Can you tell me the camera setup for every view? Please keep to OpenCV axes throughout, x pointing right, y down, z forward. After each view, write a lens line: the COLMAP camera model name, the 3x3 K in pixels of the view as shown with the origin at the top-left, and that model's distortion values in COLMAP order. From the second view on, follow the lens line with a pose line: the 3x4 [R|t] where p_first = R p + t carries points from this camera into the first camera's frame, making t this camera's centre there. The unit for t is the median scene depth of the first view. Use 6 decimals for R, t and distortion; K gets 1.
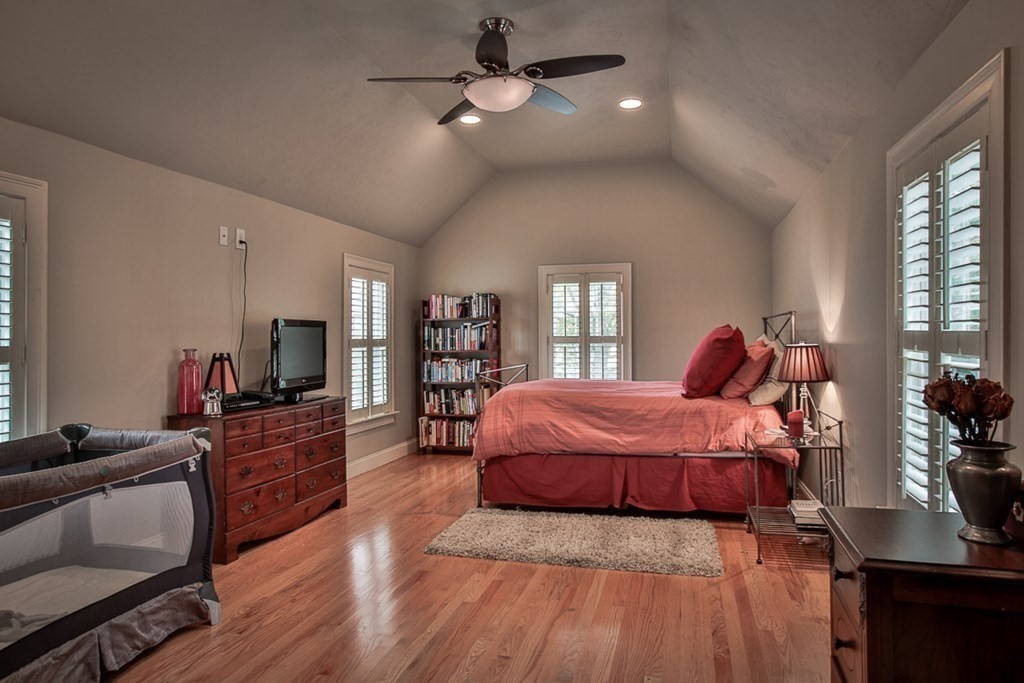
lens RADIAL K [[605.8, 0, 507.6], [0, 605.8, 339.8], [0, 0, 1]] dist [-0.029843, 0.000297]
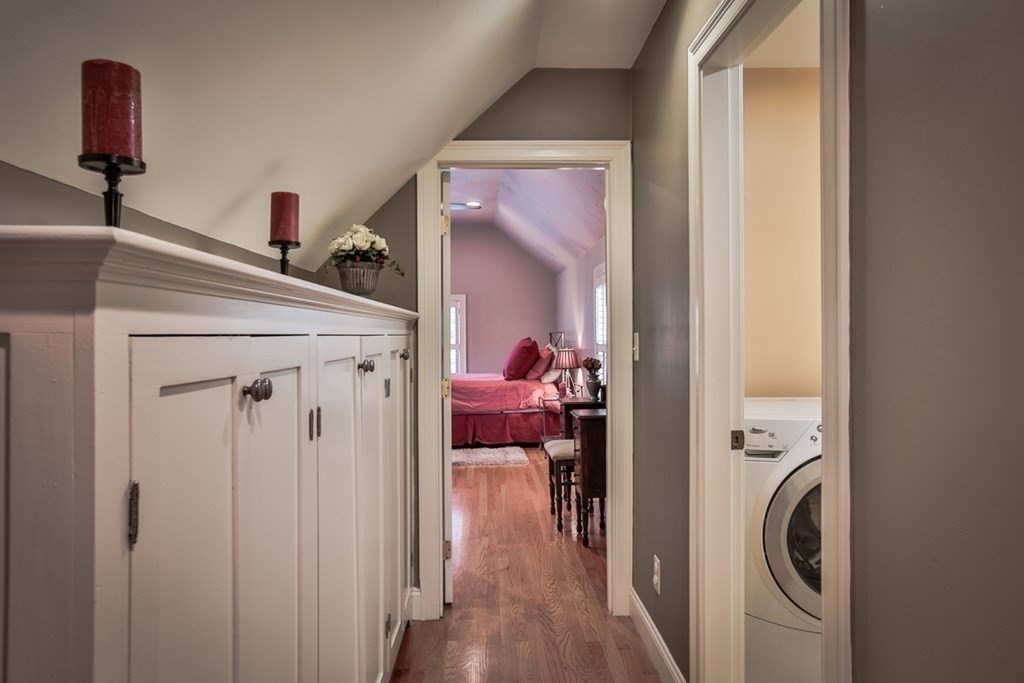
lens RADIAL K [[677.6, 0, 511.9], [0, 677.6, 341.0], [0, 0, 1]] dist [0.001179, 0.000011]
pose [[0.945891, -0.002753, 0.324474, -0.340330], [0.004641, 0.999977, -0.005043, -0.007913], [-0.324452, 0.006276, 0.945881, -0.894487]]
